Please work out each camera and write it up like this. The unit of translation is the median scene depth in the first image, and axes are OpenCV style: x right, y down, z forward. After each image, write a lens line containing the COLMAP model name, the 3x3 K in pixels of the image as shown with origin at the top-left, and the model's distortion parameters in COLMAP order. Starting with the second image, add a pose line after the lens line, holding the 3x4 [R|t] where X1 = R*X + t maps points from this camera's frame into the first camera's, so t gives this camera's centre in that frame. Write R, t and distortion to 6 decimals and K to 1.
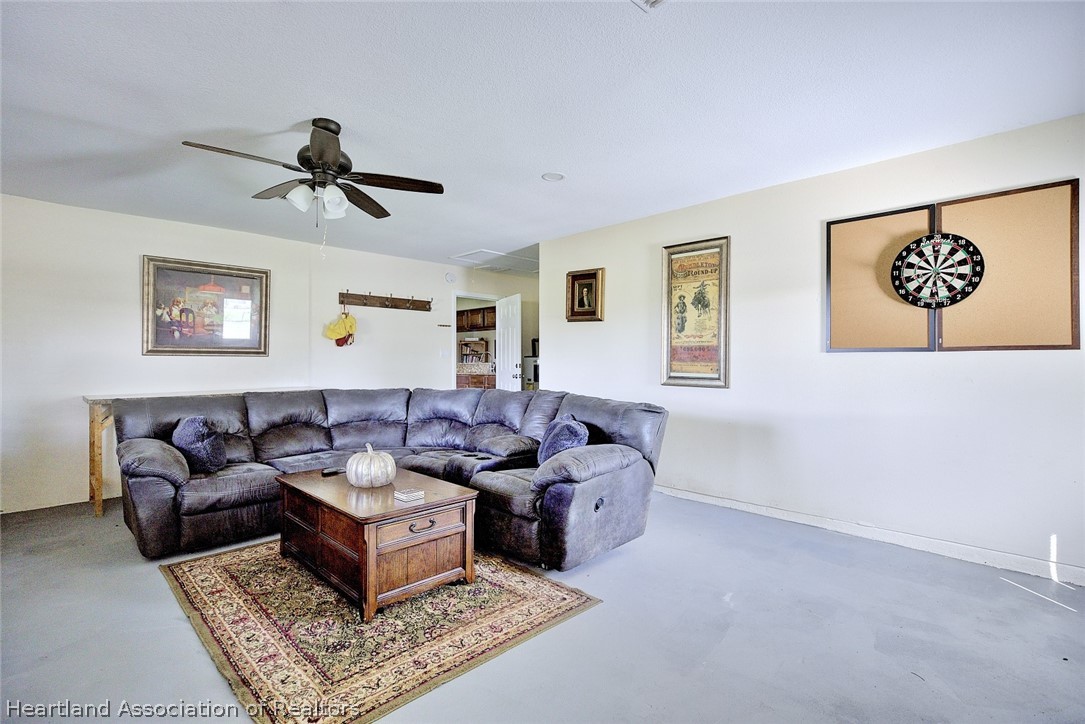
lens RADIAL K [[512.7, 0, 542.5], [0, 512.7, 362.0], [0, 0, 1]] dist [-0.001679, -0.000557]
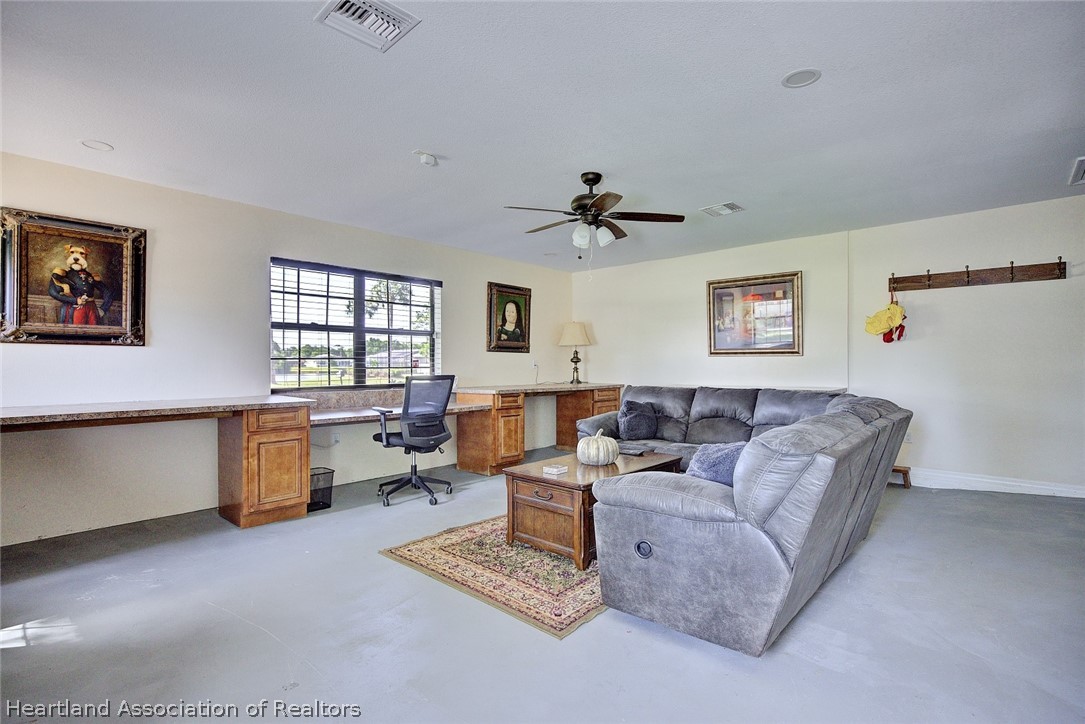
lens RADIAL K [[512.7, 0, 542.5], [0, 512.7, 362.0], [0, 0, 1]] dist [-0.001679, -0.000557]
pose [[0.044523, -0.000735, -0.999008, 0.614531], [0.000150, 1.000000, -0.000729, 0.003052], [0.999008, -0.000117, 0.044523, 0.590683]]
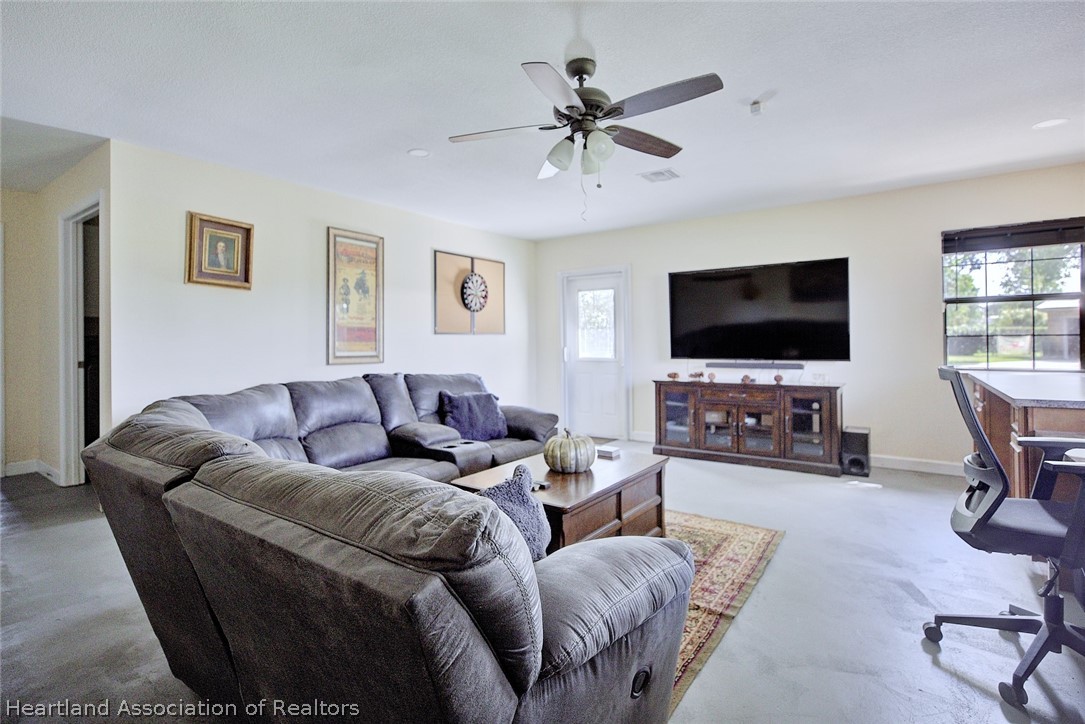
lens RADIAL K [[522.8, 0, 510.9], [0, 522.8, 338.8], [0, 0, 1]] dist [-0.000030, -0.000030]
pose [[-0.132973, 0.003527, 0.991113, -0.922296], [0.008995, 0.999957, -0.002352, -0.000665], [-0.991079, 0.008602, -0.132999, 0.891405]]
